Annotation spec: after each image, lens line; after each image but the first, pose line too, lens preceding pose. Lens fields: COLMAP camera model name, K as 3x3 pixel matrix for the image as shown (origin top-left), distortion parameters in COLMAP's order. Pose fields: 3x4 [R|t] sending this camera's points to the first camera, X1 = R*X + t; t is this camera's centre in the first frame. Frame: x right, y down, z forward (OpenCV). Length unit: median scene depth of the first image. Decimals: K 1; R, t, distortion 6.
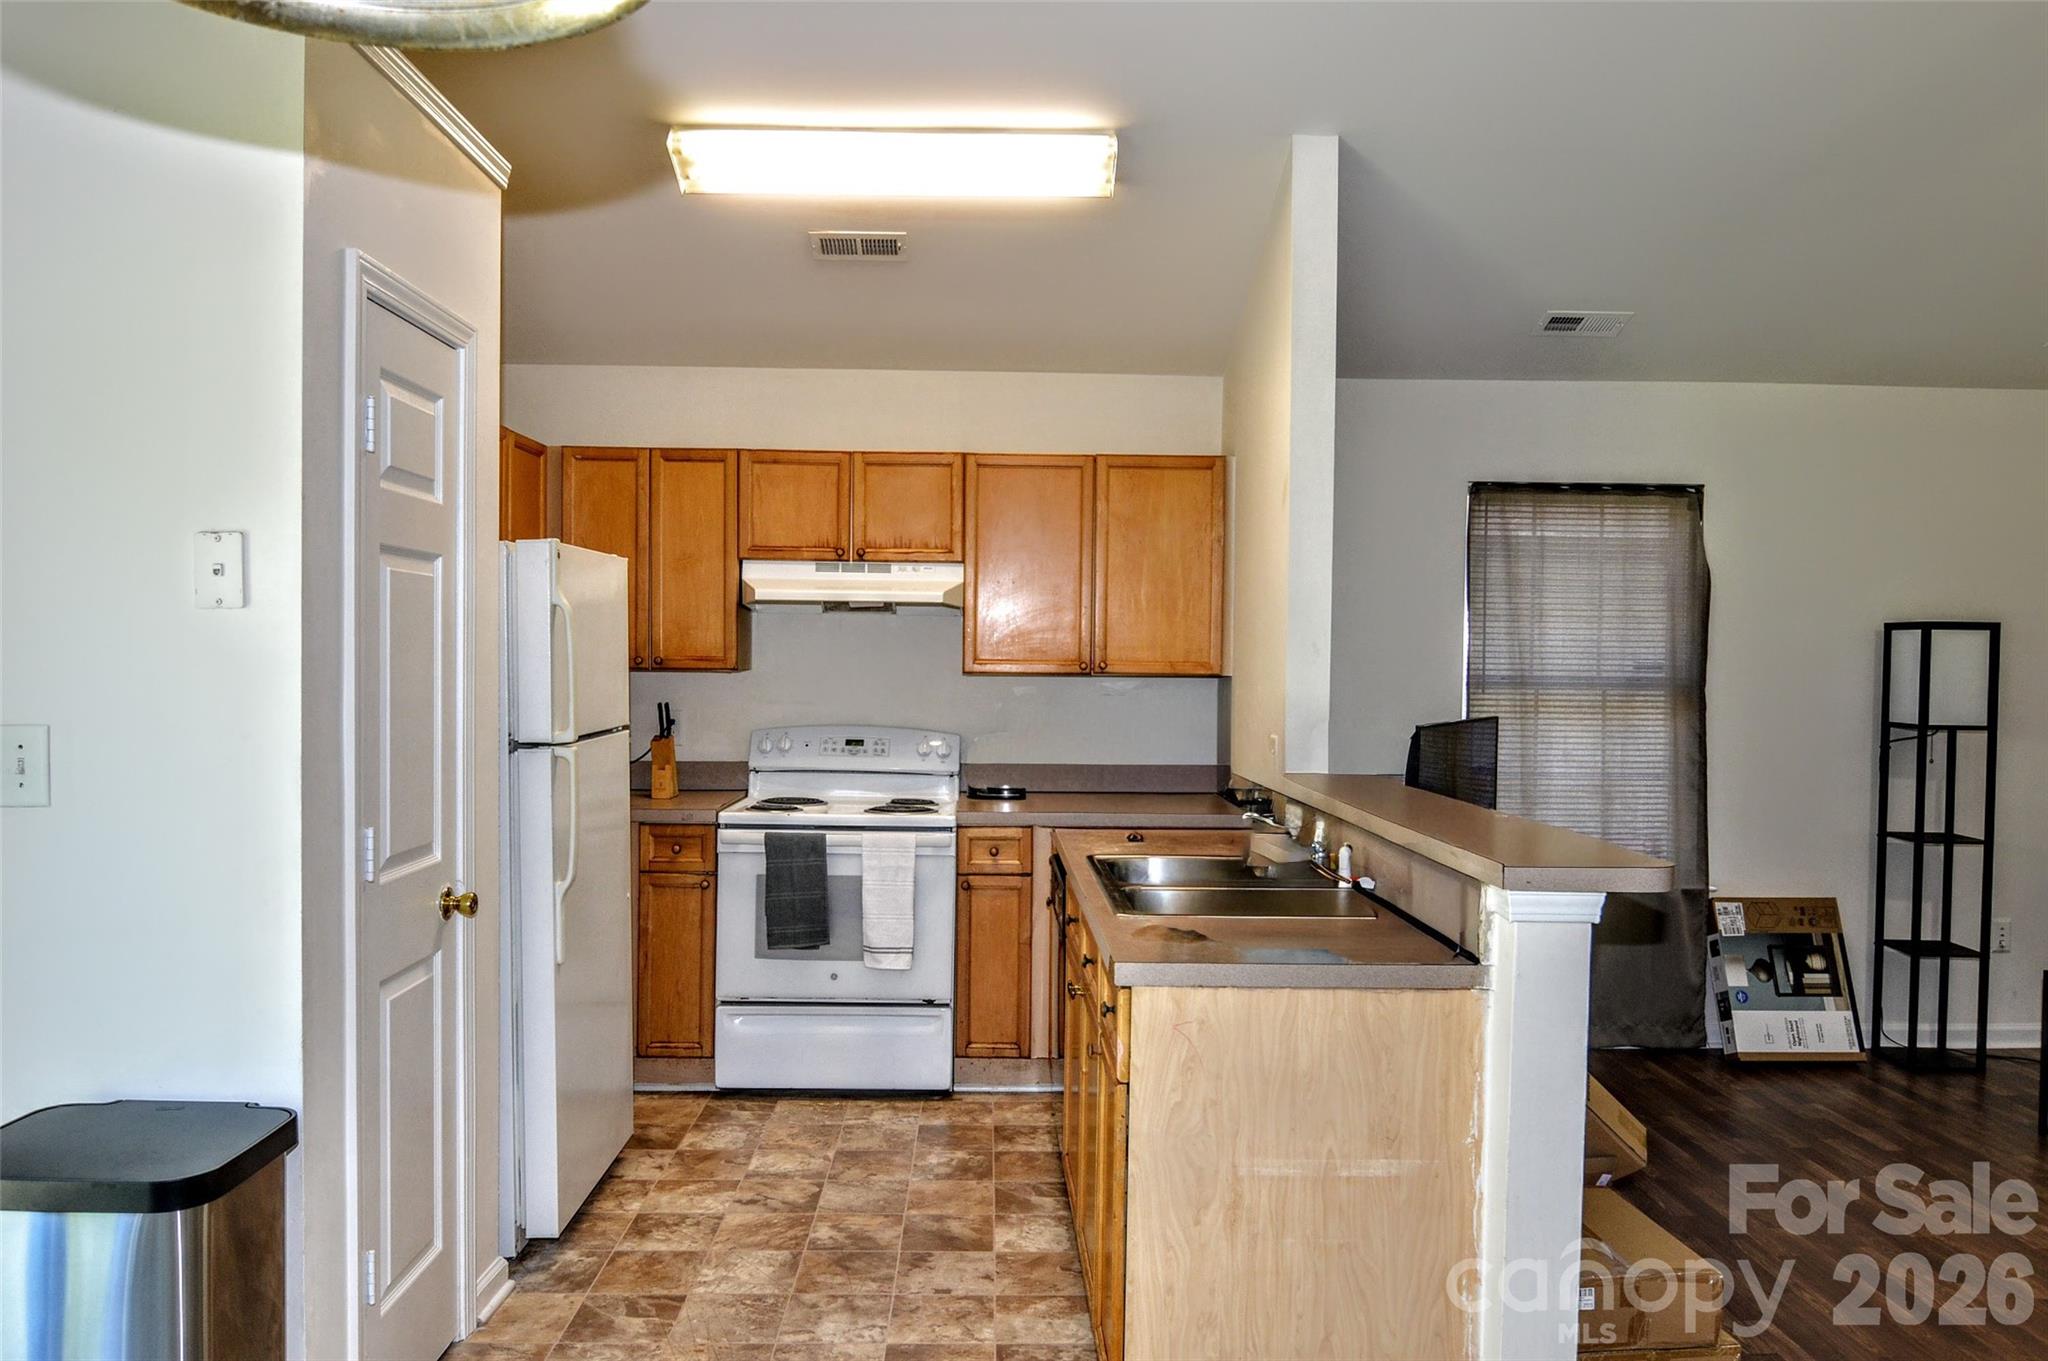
lens RADIAL K [[1432.8, 0, 1014.0], [0, 1432.8, 686.1], [0, 0, 1]] dist [0.008668, -0.029547]
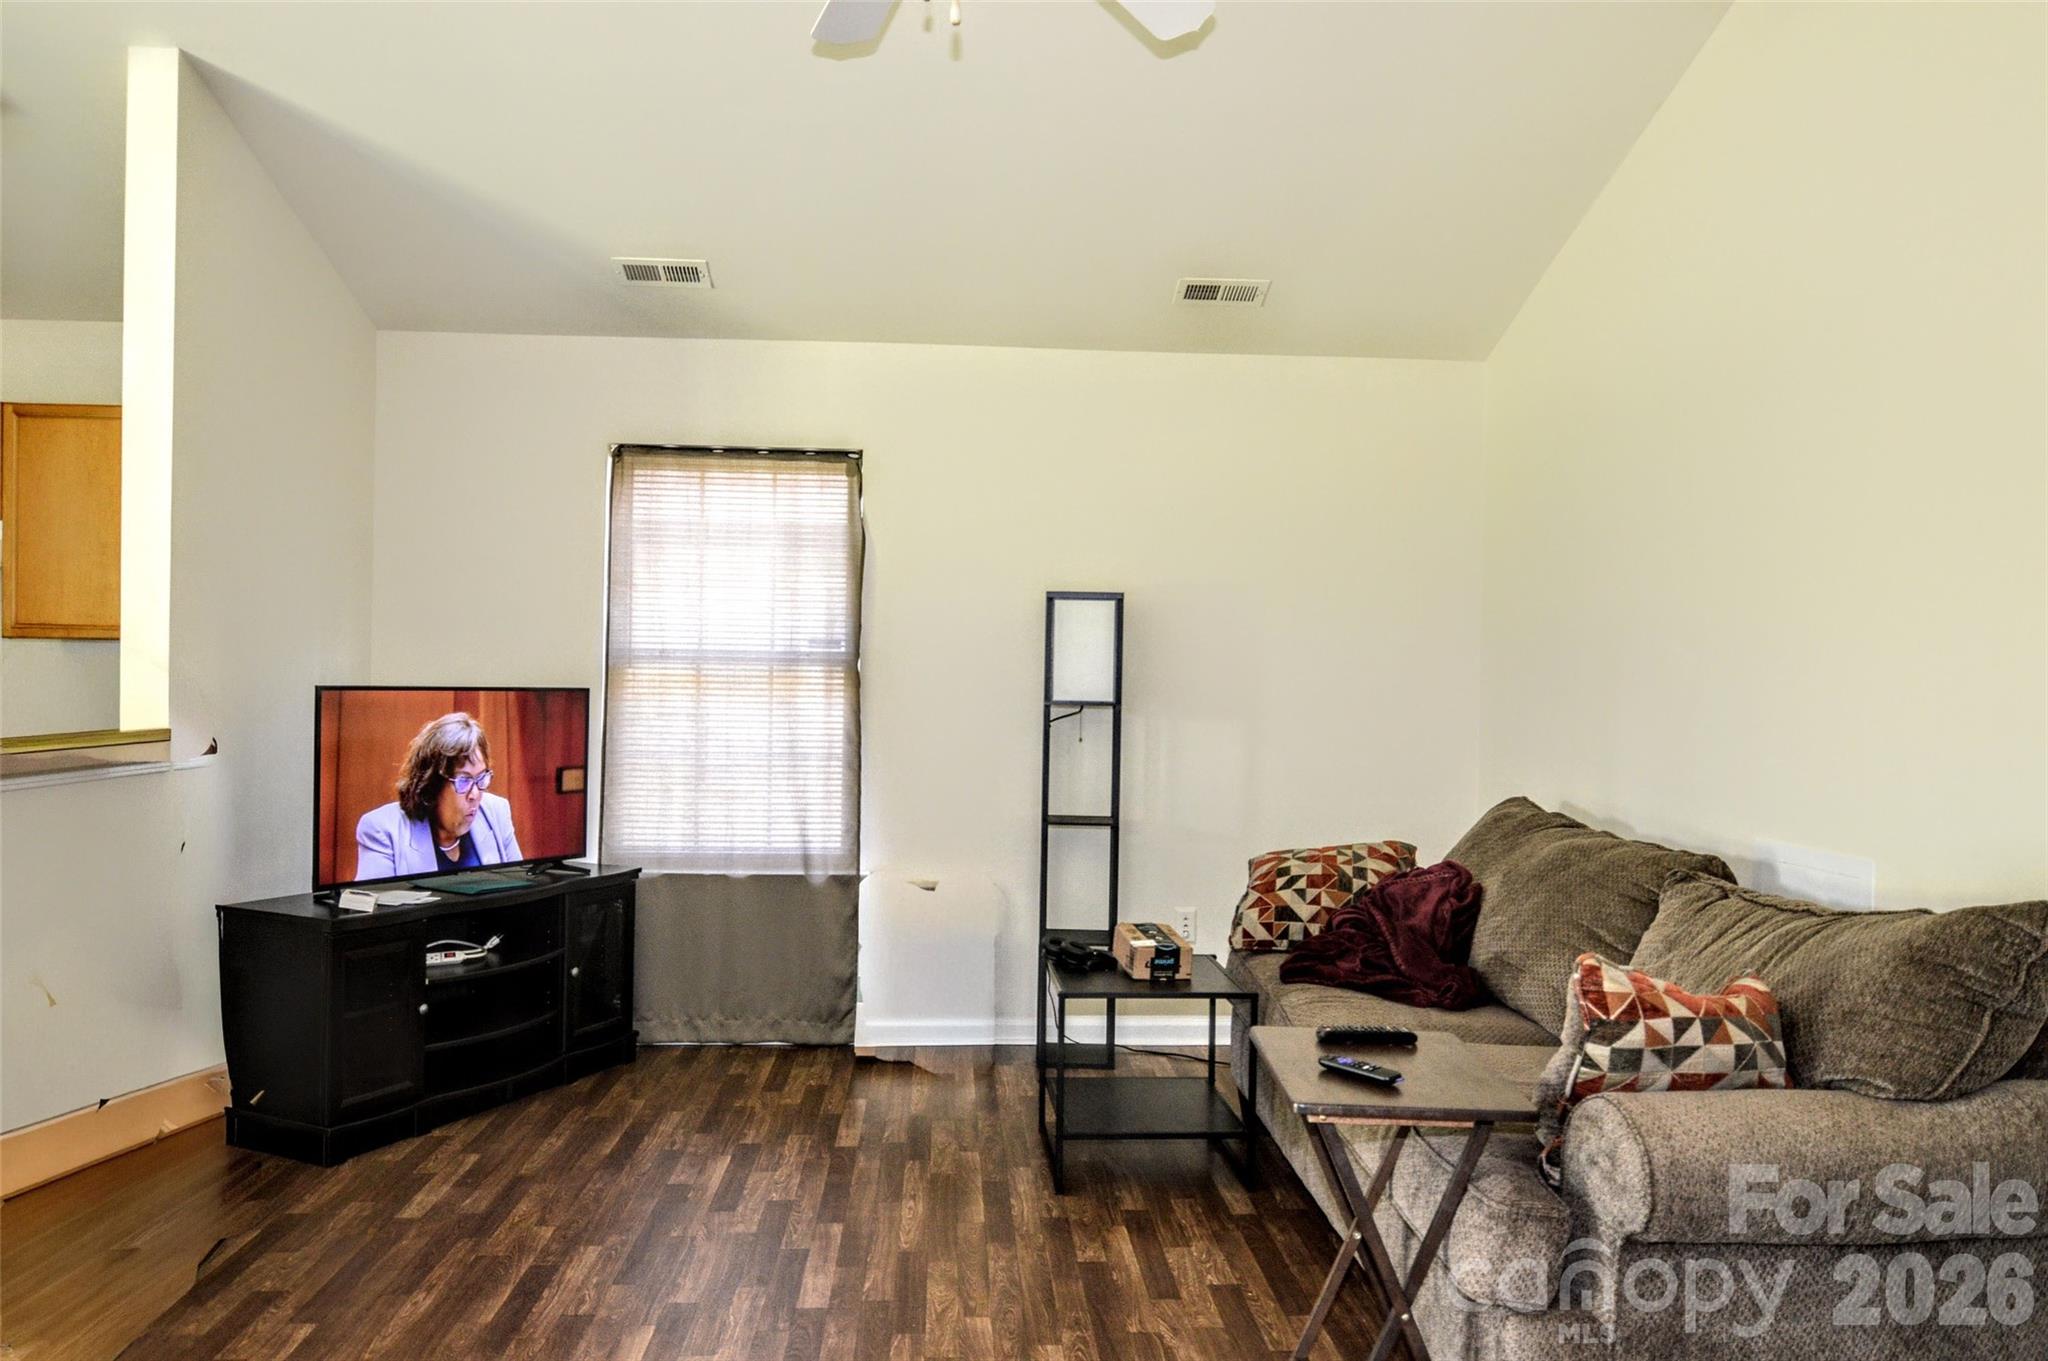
lens RADIAL K [[1432.8, 0, 1014.0], [0, 1432.8, 686.1], [0, 0, 1]] dist [0.008668, -0.029547]
pose [[0.999575, 0.006099, 0.028503, 0.637153], [-0.005578, 0.999817, -0.018293, 0.038528], [-0.028609, 0.018126, 0.999426, 0.055106]]
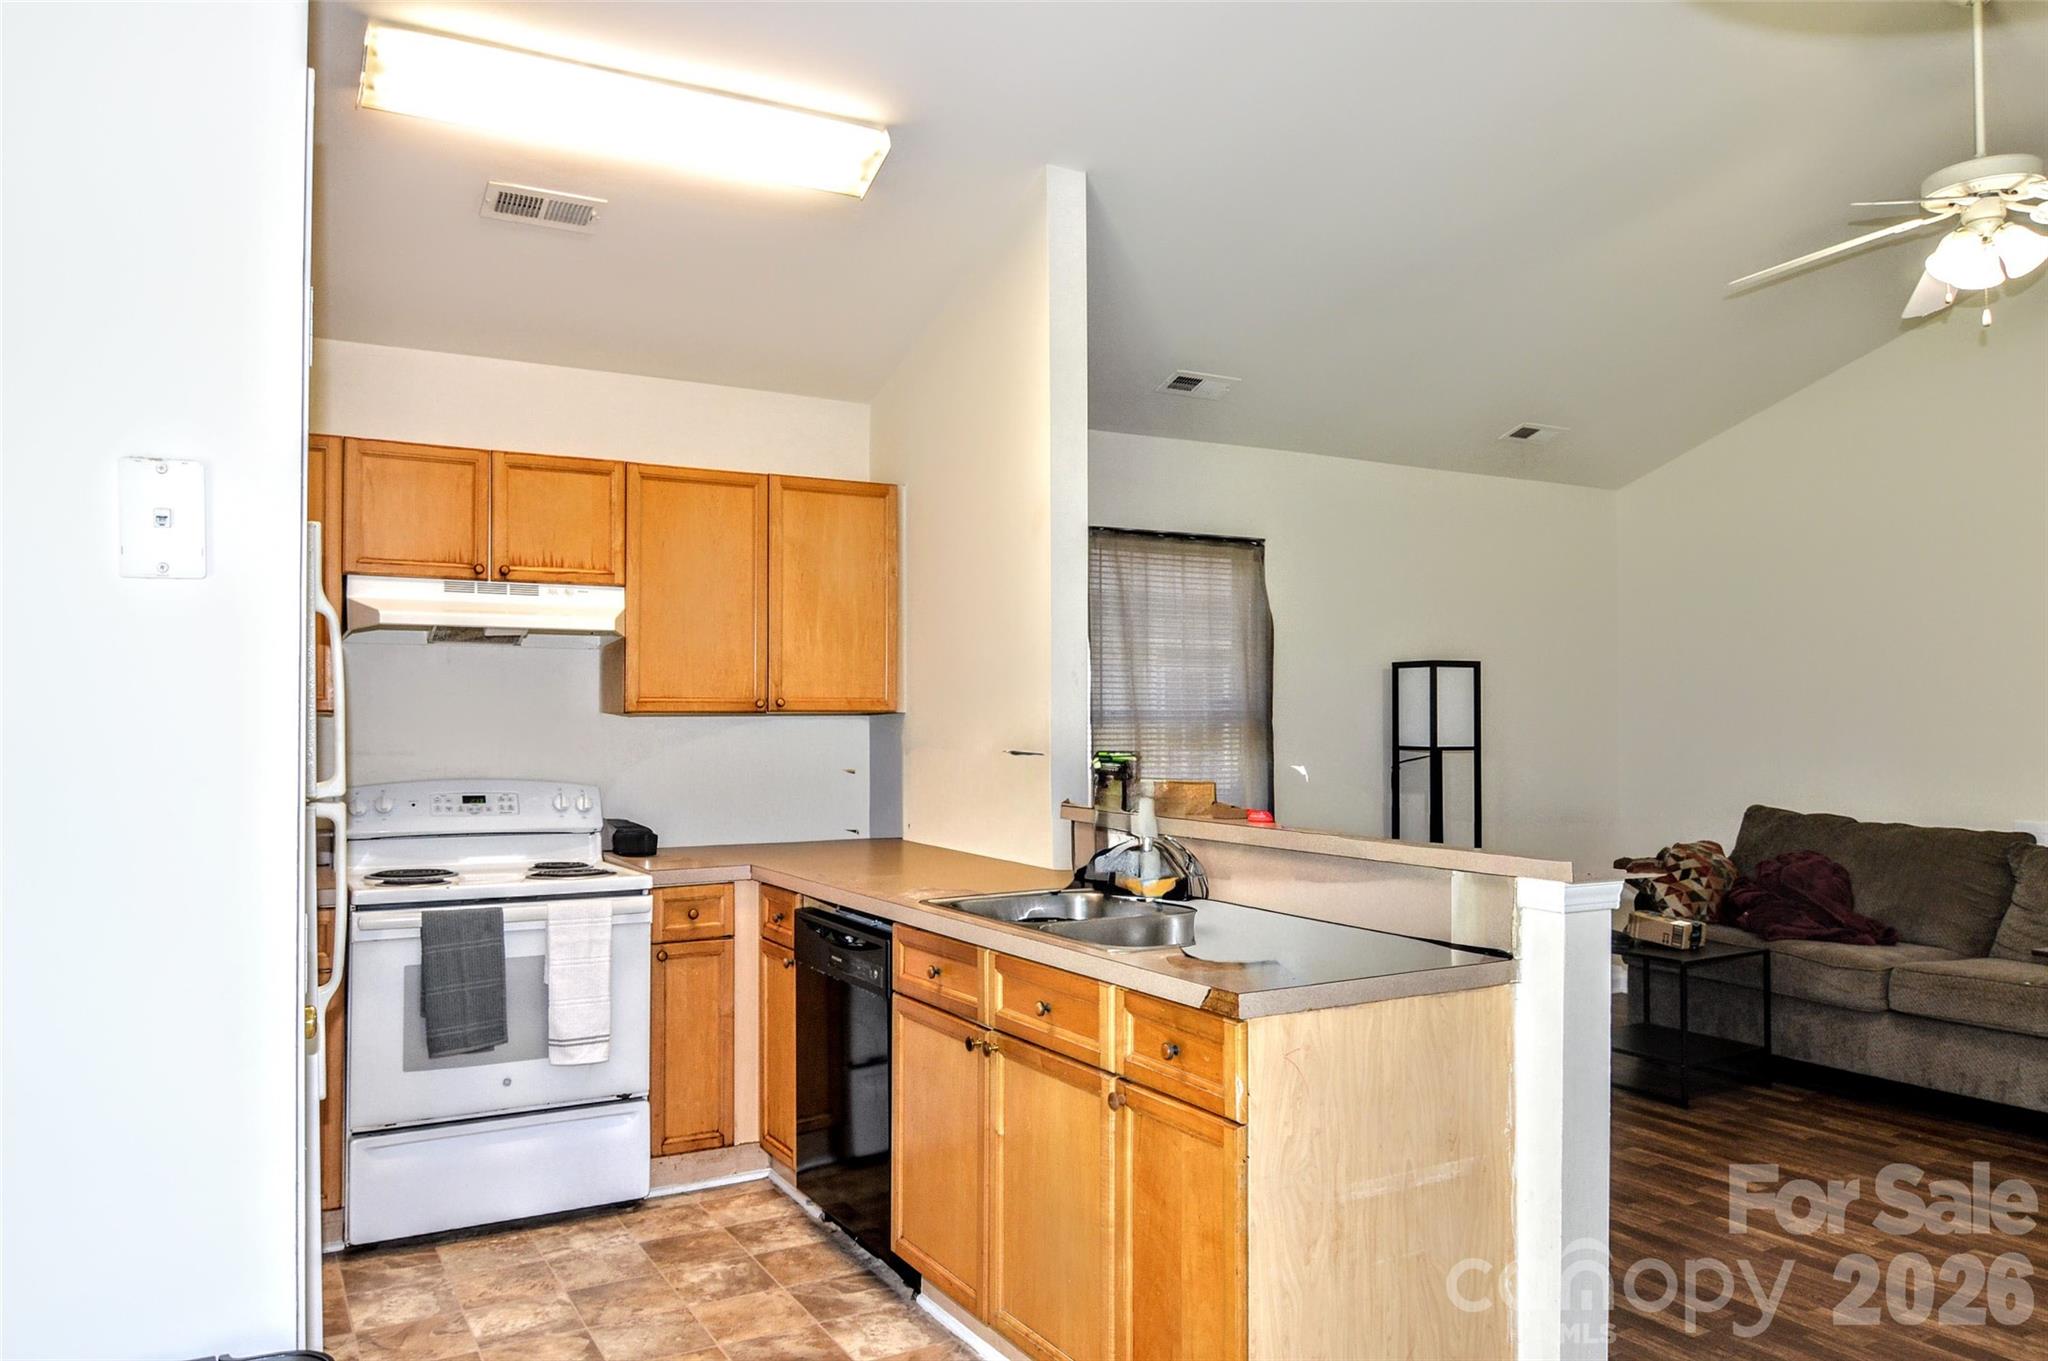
lens RADIAL K [[1432.8, 0, 1014.0], [0, 1432.8, 686.1], [0, 0, 1]] dist [0.008668, -0.029547]
pose [[0.876731, -0.003042, 0.480972, -0.265255], [0.023375, 0.999068, -0.036290, 0.012706], [-0.480414, 0.043059, 0.875984, 0.131462]]
